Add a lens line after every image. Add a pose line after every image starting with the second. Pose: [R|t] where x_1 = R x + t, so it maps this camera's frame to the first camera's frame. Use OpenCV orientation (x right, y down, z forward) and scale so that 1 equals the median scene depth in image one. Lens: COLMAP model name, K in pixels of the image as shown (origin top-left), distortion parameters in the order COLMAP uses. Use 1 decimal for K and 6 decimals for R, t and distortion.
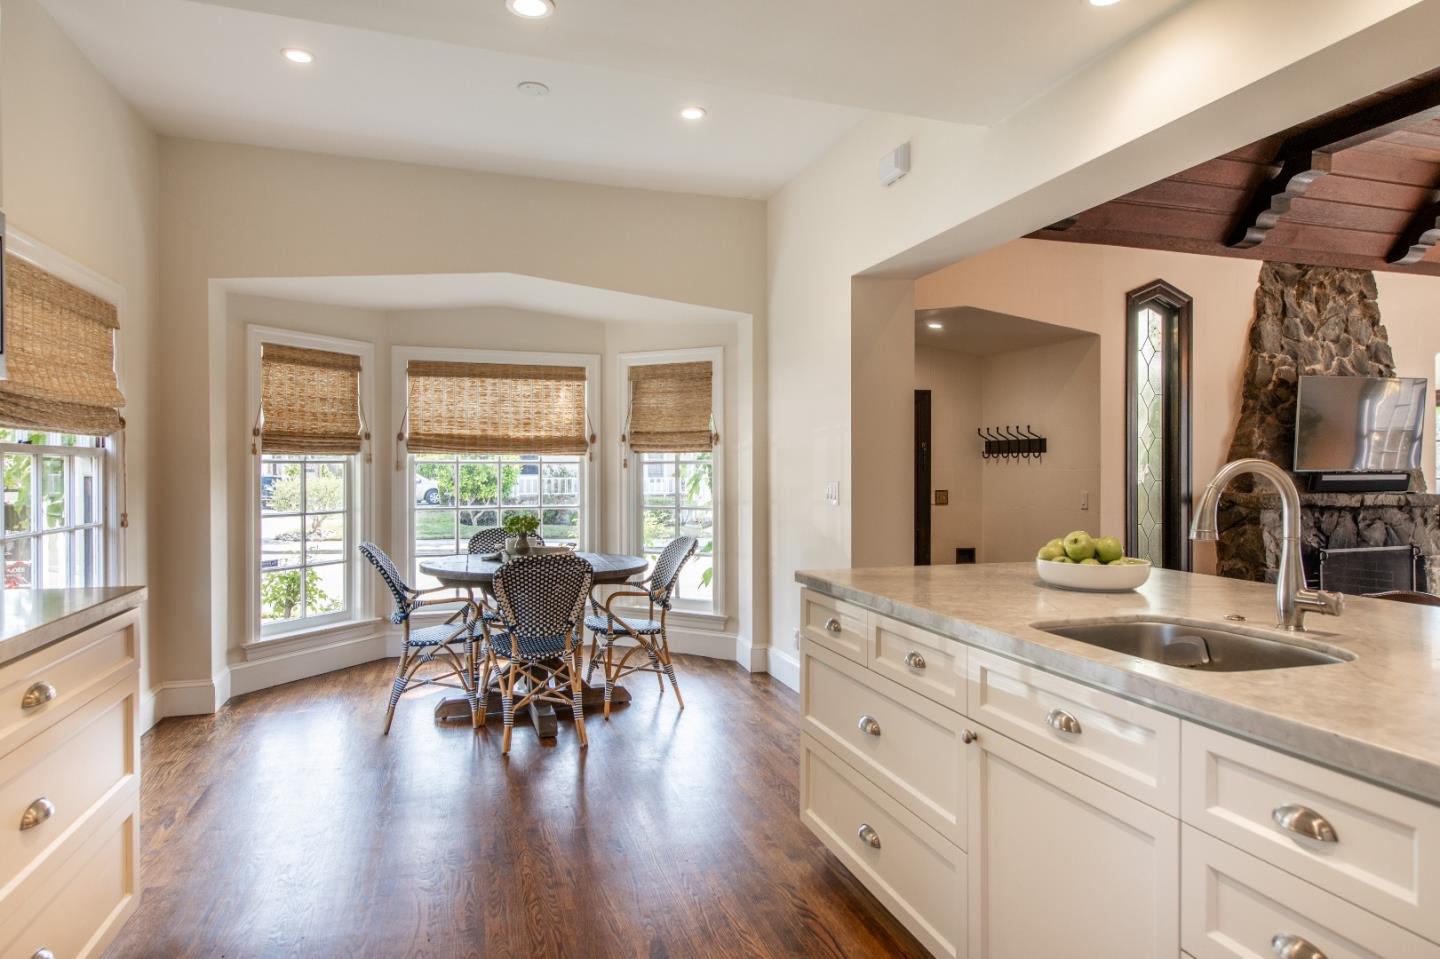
lens RADIAL K [[877.4, 0, 731.6], [0, 877.4, 478.1], [0, 0, 1]] dist [0.019089, -0.005594]
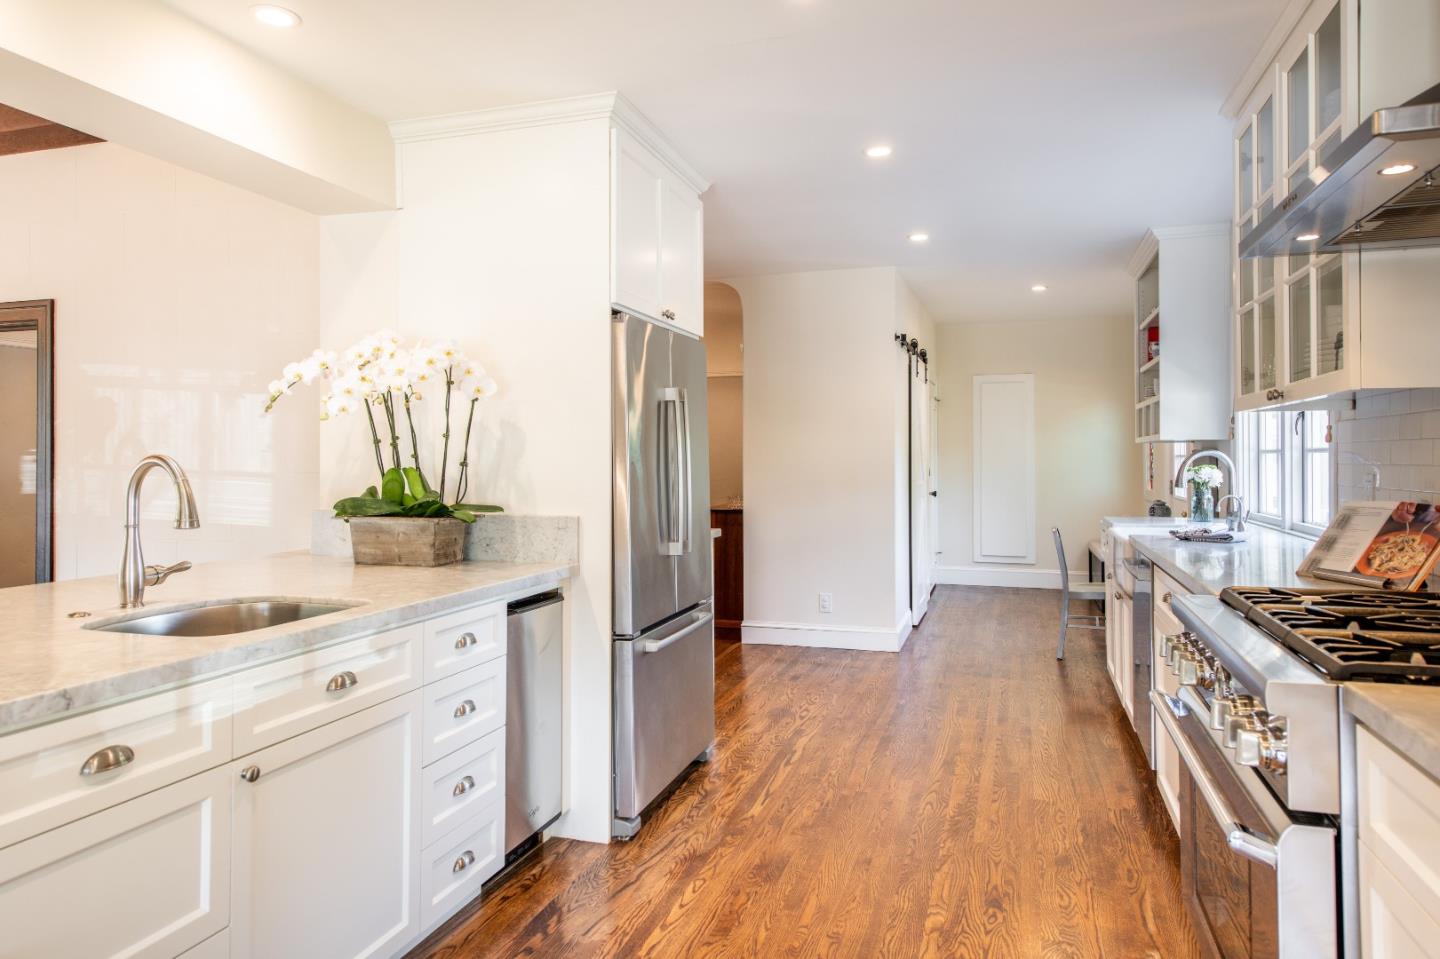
lens RADIAL K [[877.4, 0, 734.5], [0, 877.4, 464.4], [0, 0, 1]] dist [0.019089, -0.005594]
pose [[-0.822829, -0.006321, 0.568253, -0.200390], [0.001972, 0.999900, 0.013978, -0.006594], [-0.568285, 0.012622, -0.822735, 0.473527]]
